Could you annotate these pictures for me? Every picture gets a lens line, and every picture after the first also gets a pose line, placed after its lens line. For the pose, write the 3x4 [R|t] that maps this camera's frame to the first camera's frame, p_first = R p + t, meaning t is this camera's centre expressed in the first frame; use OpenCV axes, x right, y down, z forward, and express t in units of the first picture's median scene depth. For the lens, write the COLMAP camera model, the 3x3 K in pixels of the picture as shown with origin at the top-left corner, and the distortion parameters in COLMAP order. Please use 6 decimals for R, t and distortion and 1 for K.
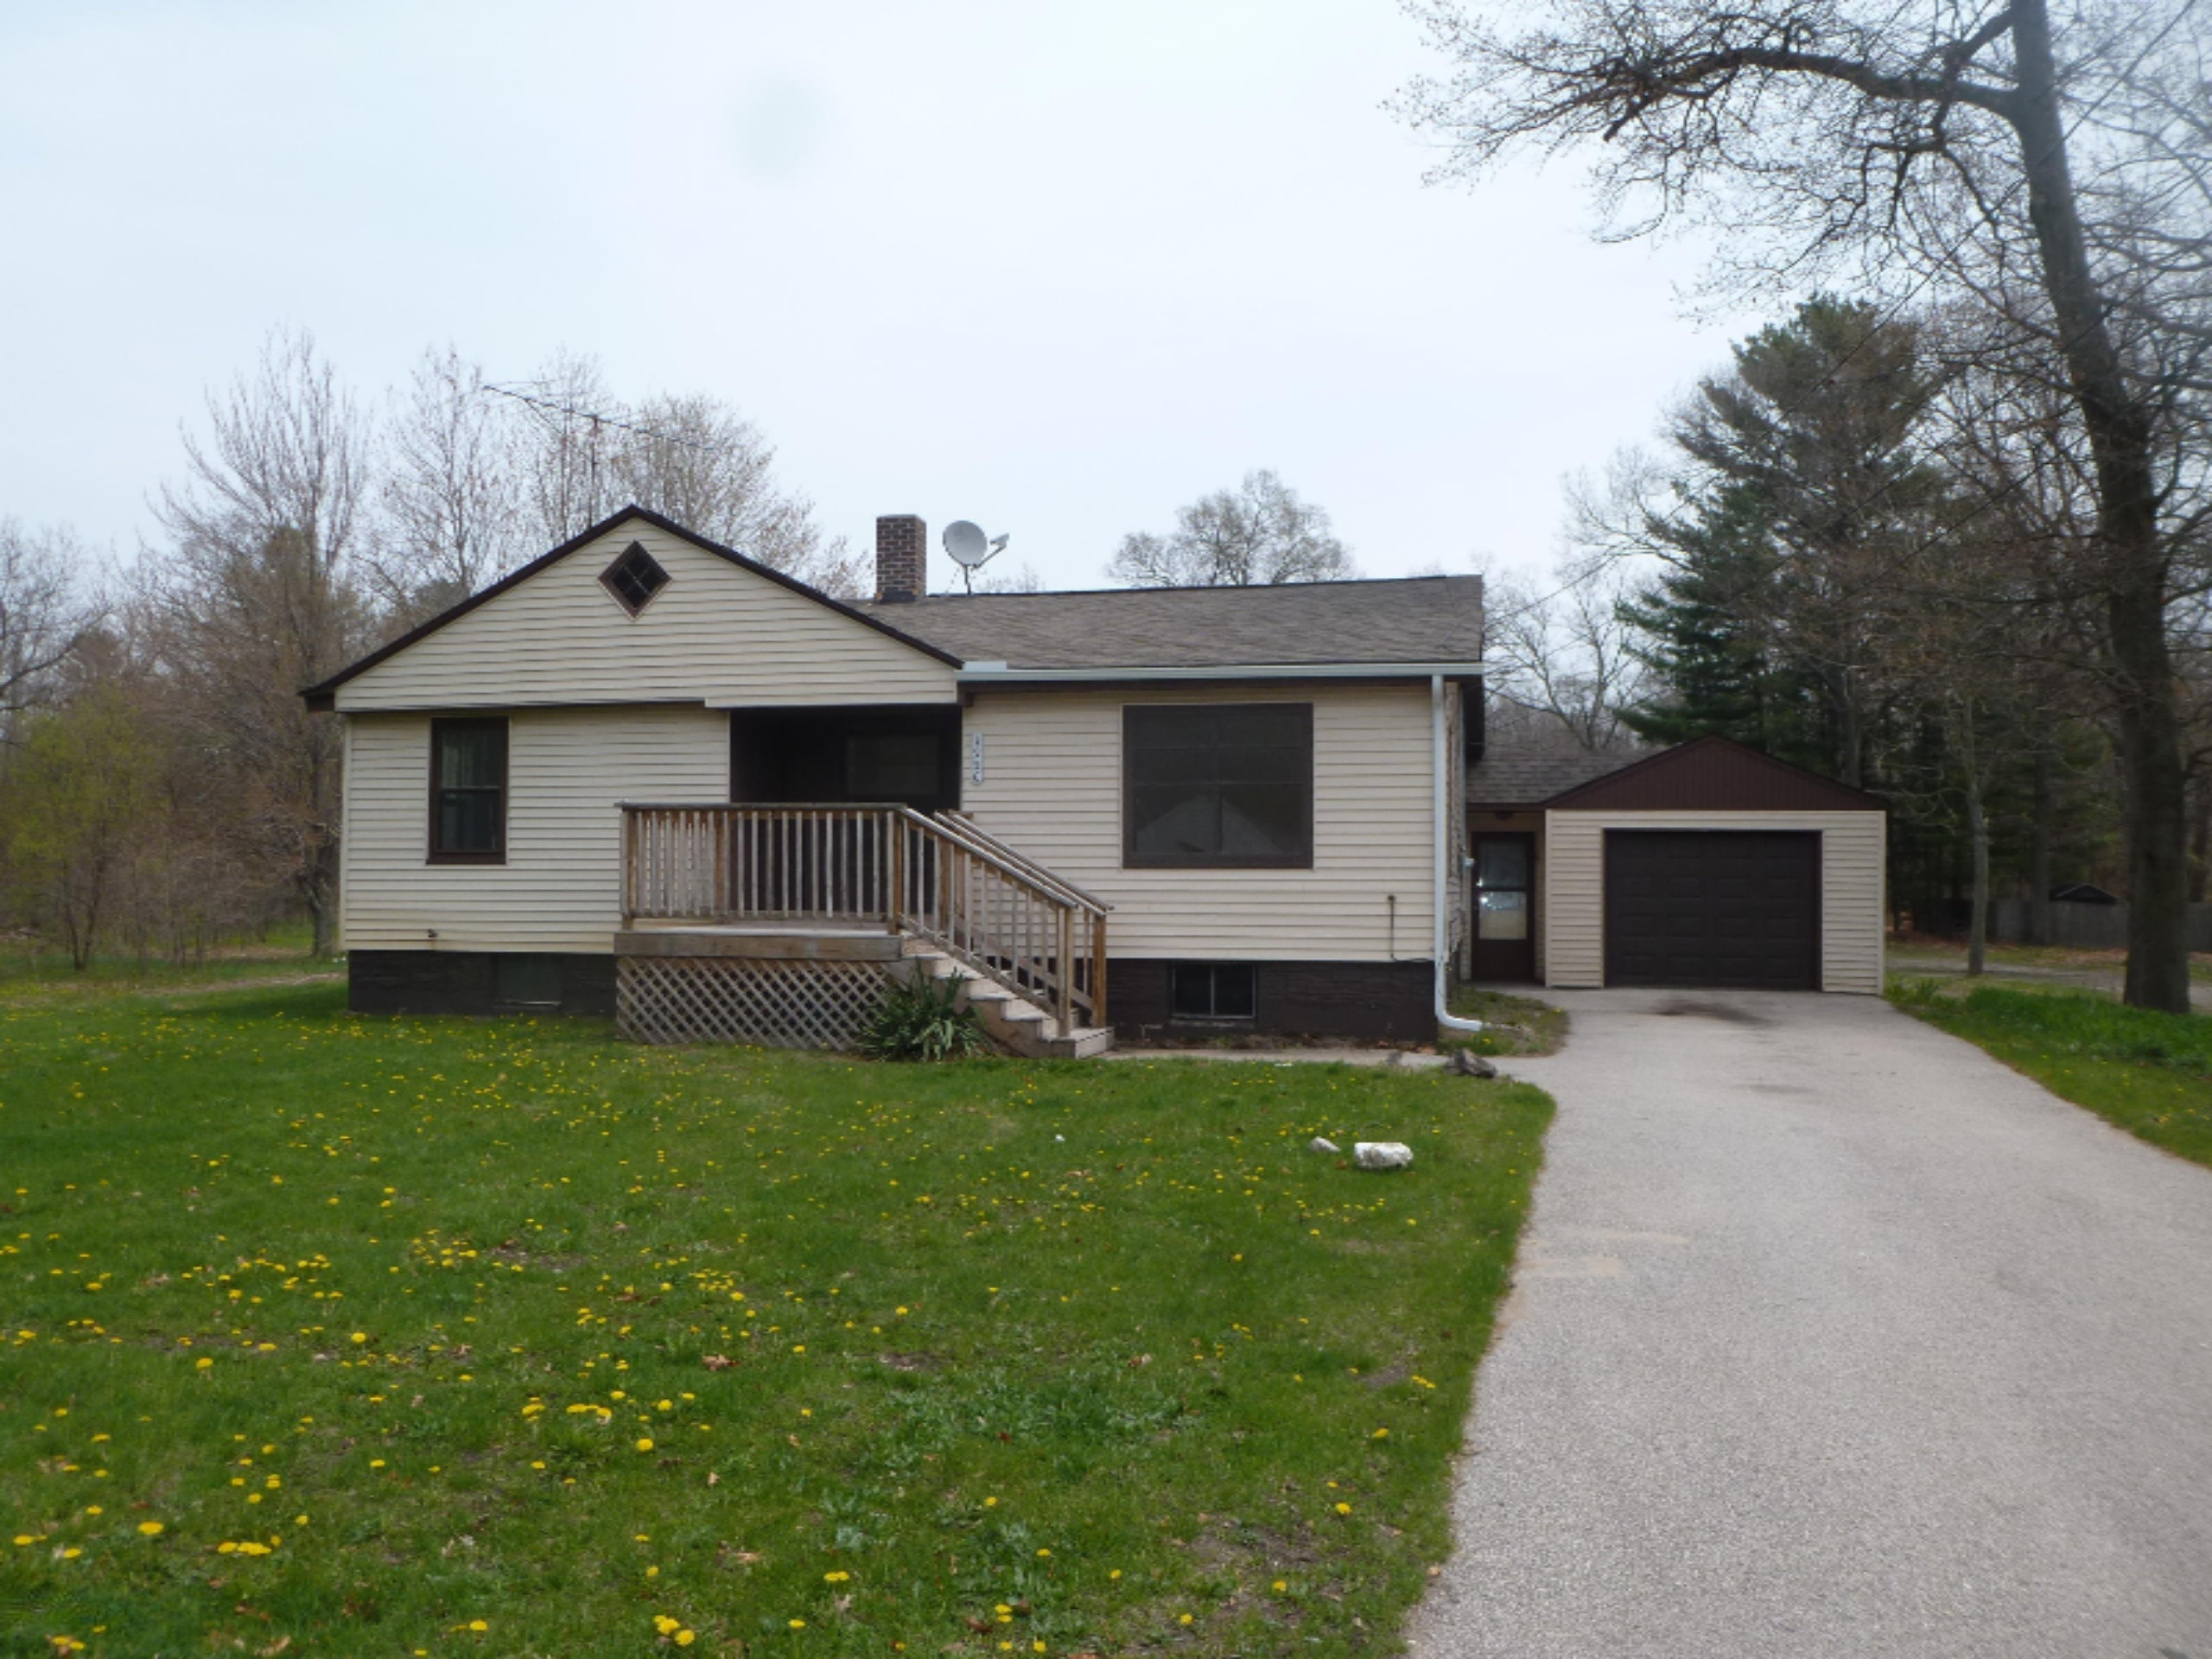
lens RADIAL K [[1620.6, 0, 1106.0], [0, 1620.6, 829.5], [0, 0, 1]] dist [-0.018333, -0.000543]
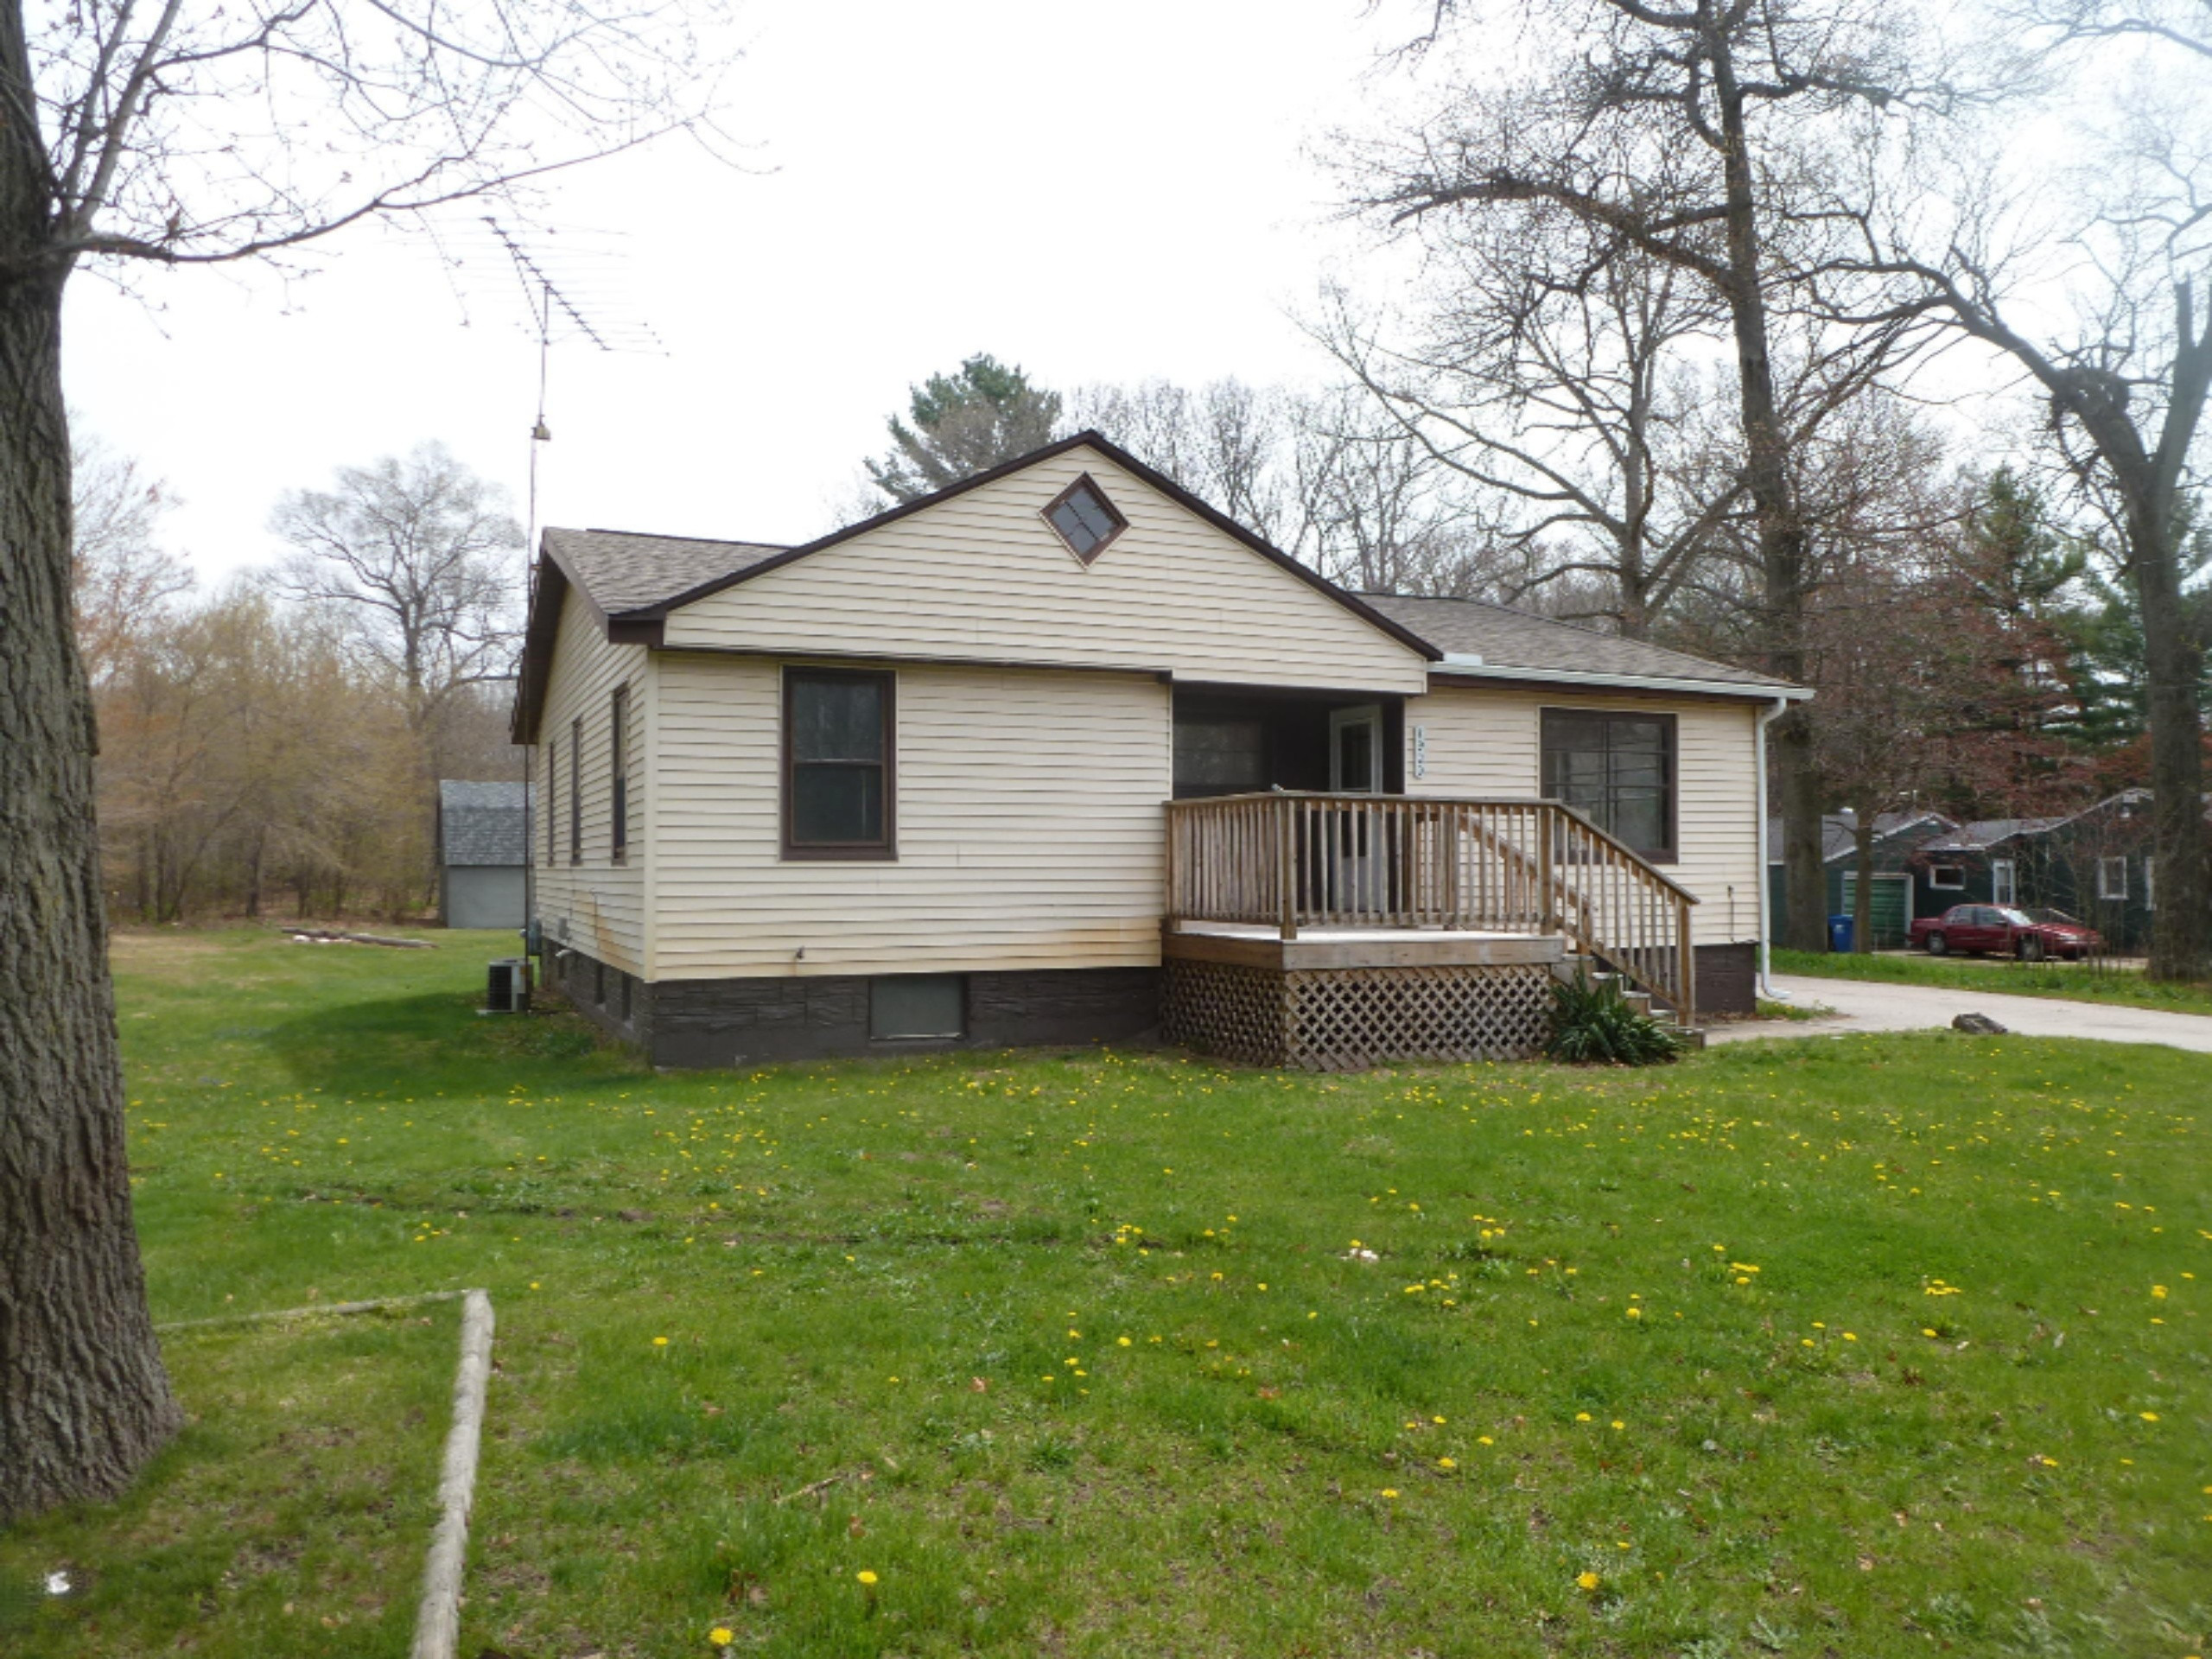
lens RADIAL K [[1620.6, 0, 1106.0], [0, 1620.6, 829.5], [0, 0, 1]] dist [-0.018333, -0.000543]
pose [[0.788547, 0.006768, 0.614937, -0.824332], [-0.017122, 0.999793, 0.010952, -0.004228], [-0.614736, -0.019165, 0.788500, 0.345665]]
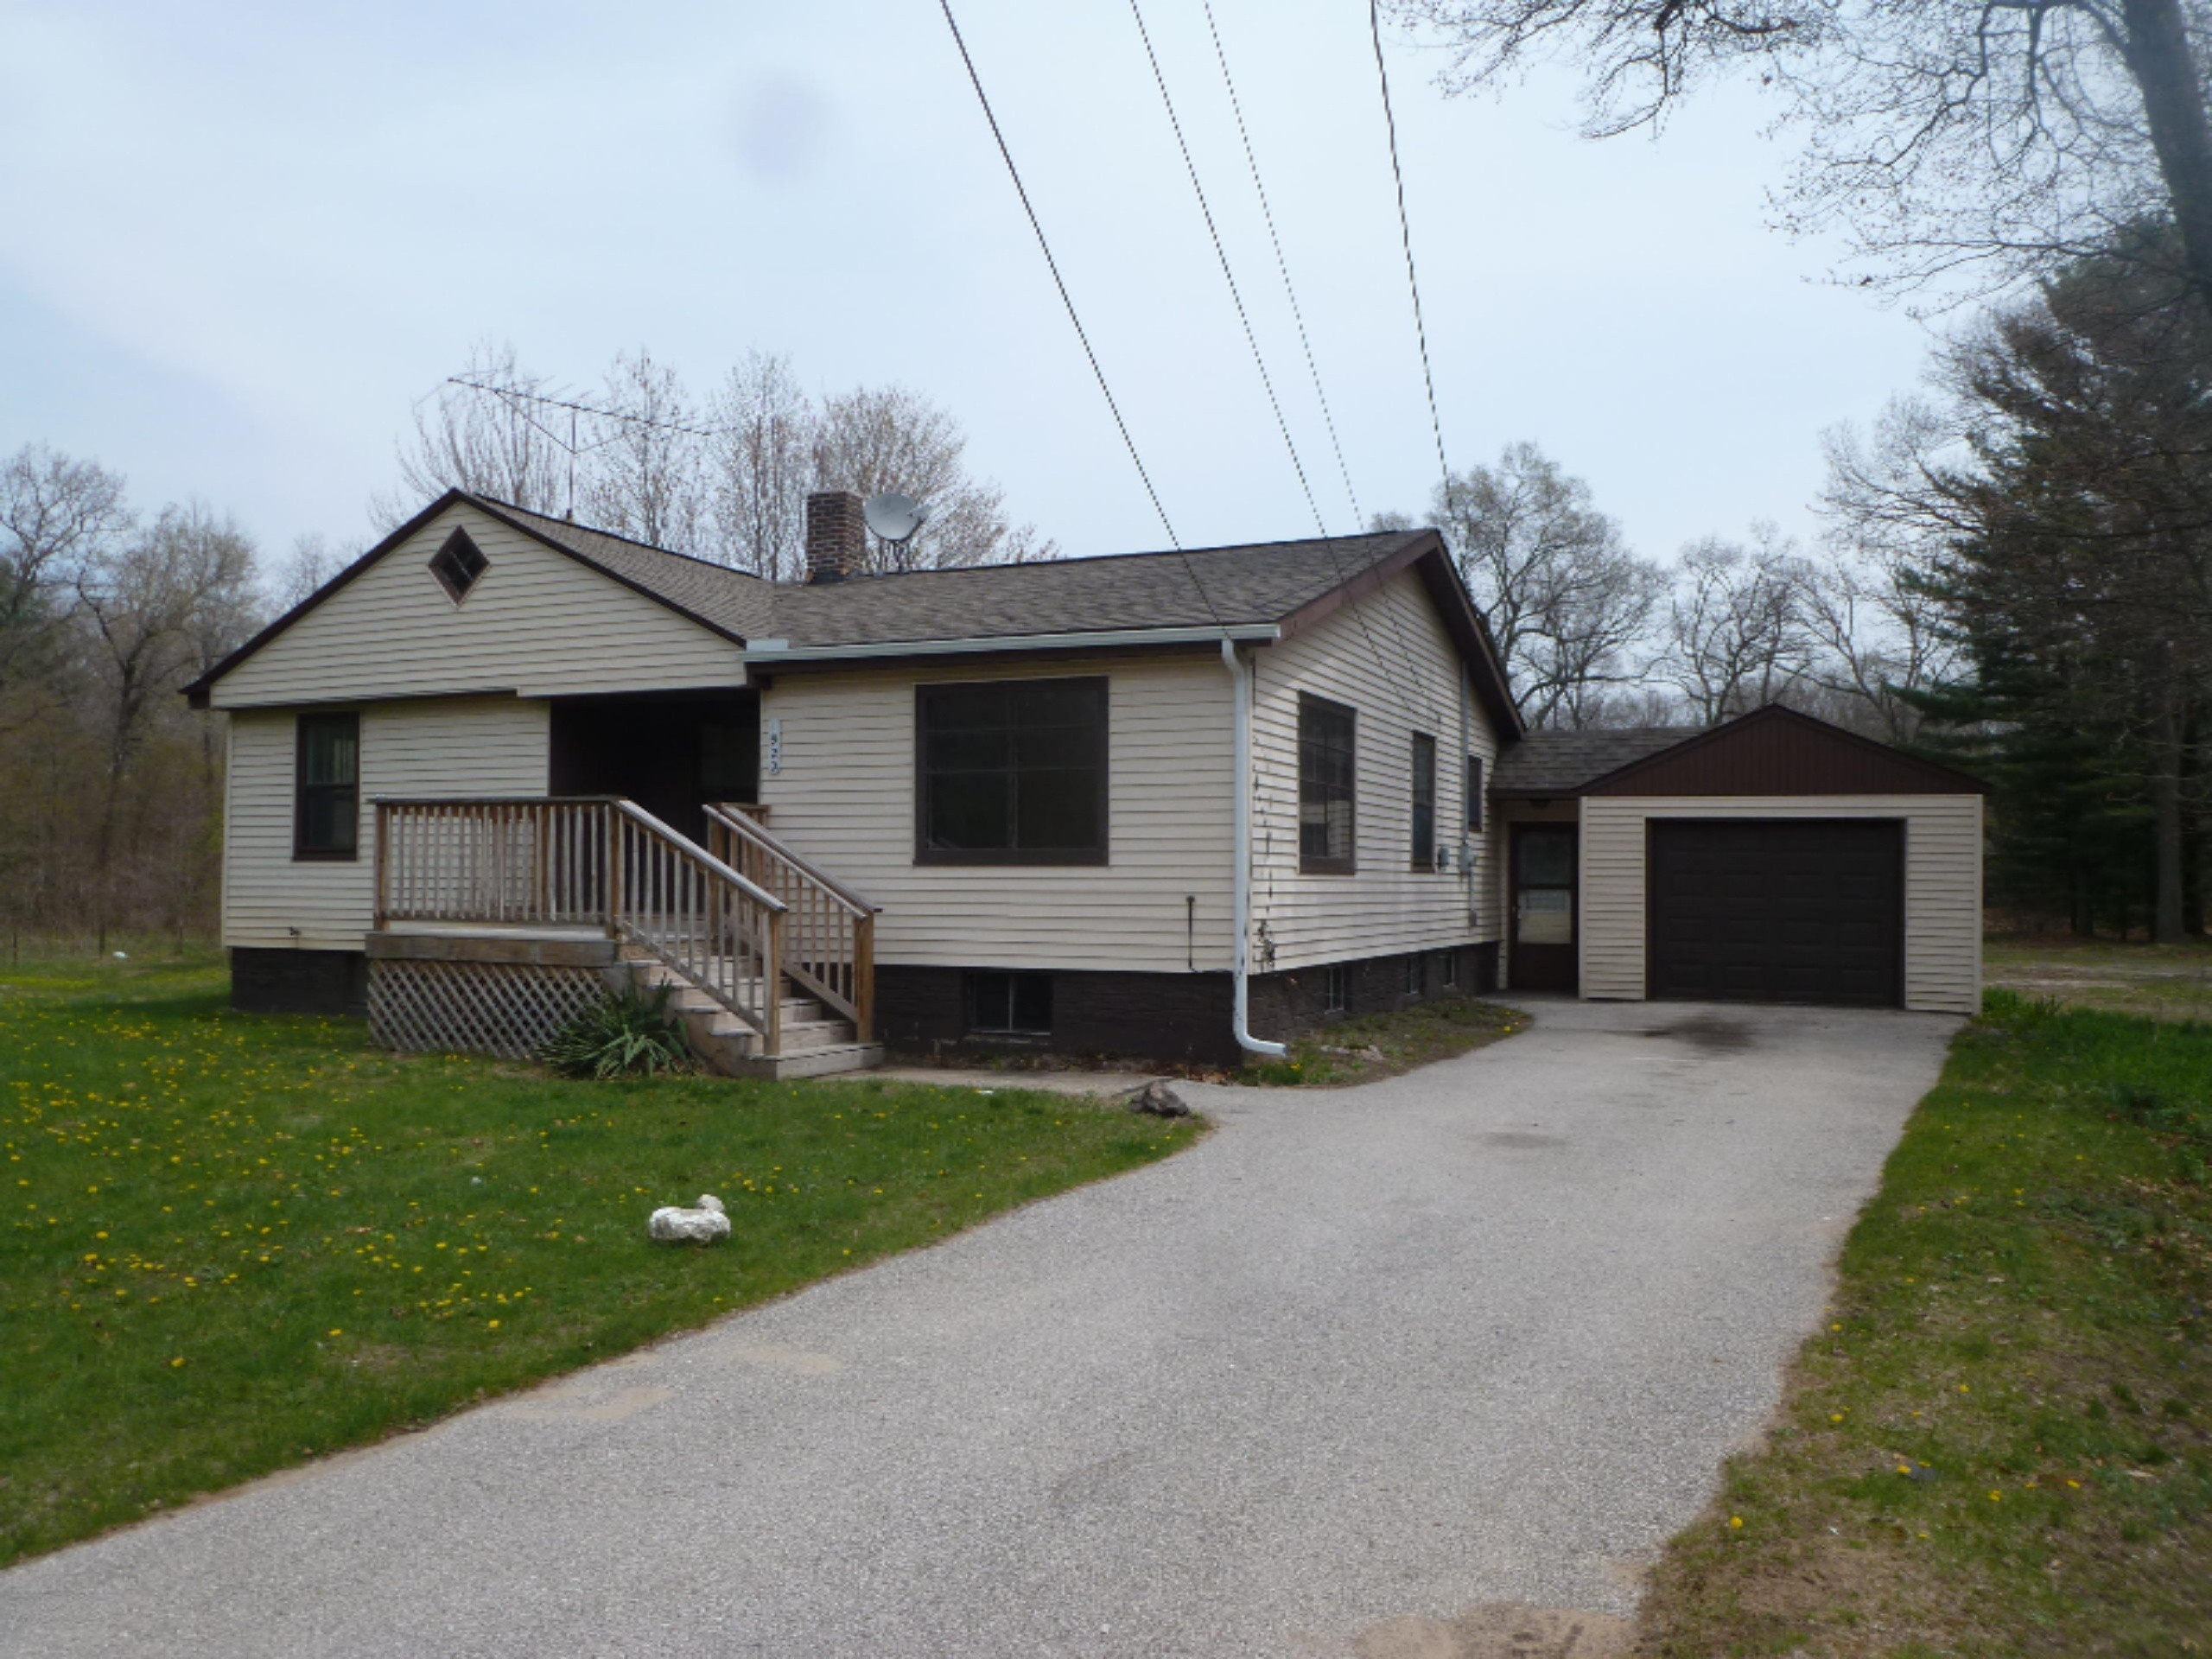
lens RADIAL K [[1620.6, 0, 1106.0], [0, 1620.6, 829.5], [0, 0, 1]] dist [-0.018333, -0.000543]
pose [[0.982162, -0.005140, -0.187969, 0.276073], [0.006035, 0.999973, 0.004191, 0.000856], [0.187942, -0.005251, 0.982166, 0.133768]]
